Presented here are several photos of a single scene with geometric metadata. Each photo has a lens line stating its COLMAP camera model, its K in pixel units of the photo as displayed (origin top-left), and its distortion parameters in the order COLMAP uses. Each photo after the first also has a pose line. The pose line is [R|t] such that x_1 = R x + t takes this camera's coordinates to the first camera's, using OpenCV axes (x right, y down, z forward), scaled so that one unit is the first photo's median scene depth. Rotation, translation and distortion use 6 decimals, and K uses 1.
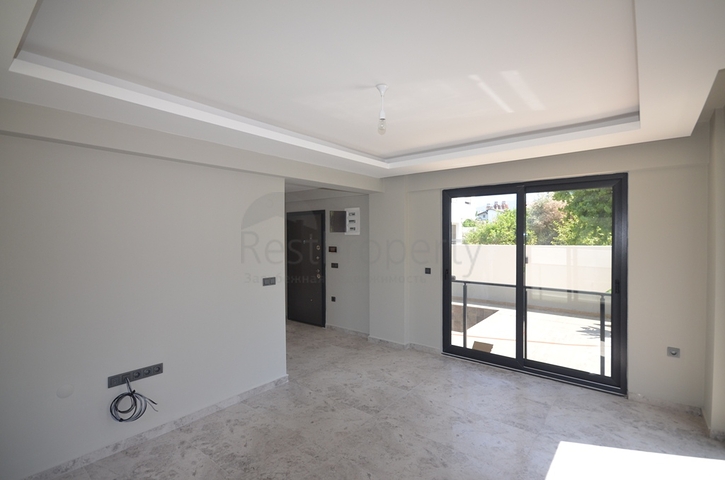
lens RADIAL K [[342.0, 0, 362.9], [0, 342.0, 239.5], [0, 0, 1]] dist [0.010299, -0.003101]
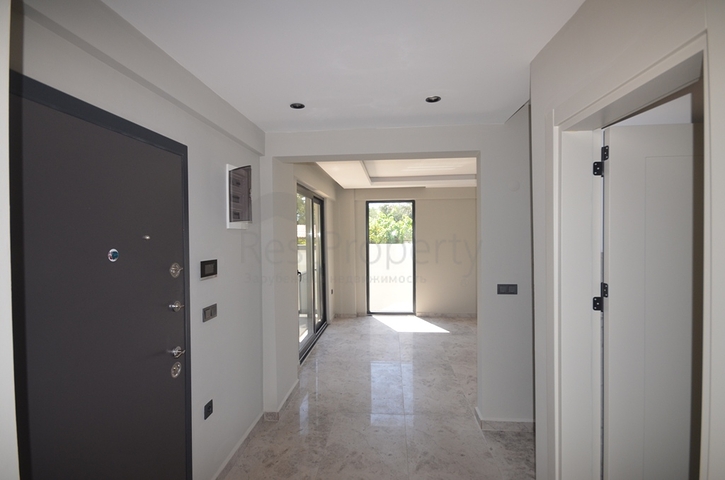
lens RADIAL K [[342.0, 0, 365.1], [0, 342.0, 238.4], [0, 0, 1]] dist [0.010299, -0.003101]
pose [[-0.562036, 0.002465, 0.827109, -0.754456], [0.023139, 0.999651, 0.012744, -0.004140], [-0.826789, 0.026301, -0.561897, 1.705863]]
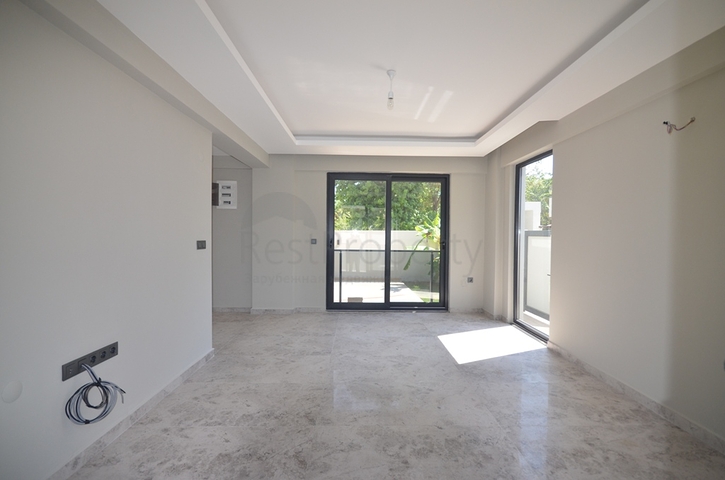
lens RADIAL K [[318.4, 0, 363.8], [0, 318.4, 239.3], [0, 0, 1]] dist [-0.000310, -0.002464]
pose [[0.765216, 0.001436, 0.643773, -0.480232], [-0.005972, 0.999970, 0.004868, 0.101152], [-0.643746, -0.007569, 0.765201, 0.098326]]
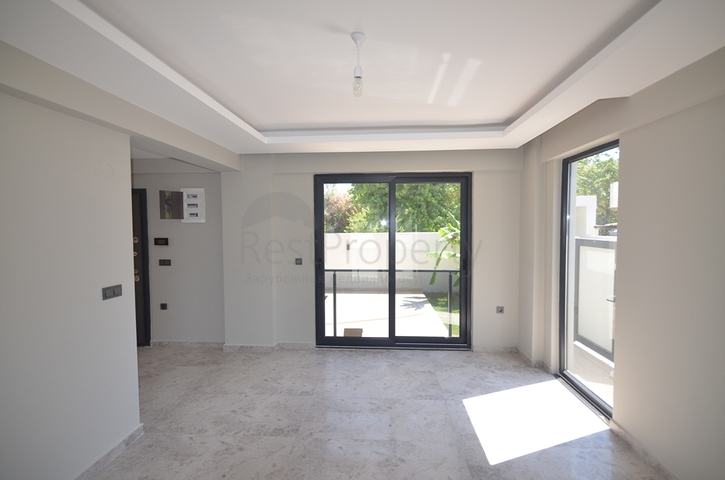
lens RADIAL K [[342.0, 0, 363.8], [0, 342.0, 239.4], [0, 0, 1]] dist [0.010299, -0.003101]
pose [[0.816858, -0.025109, 0.576292, -0.255616], [0.008366, 0.999463, 0.031687, 0.005624], [-0.576778, -0.021062, 0.816630, 0.193984]]
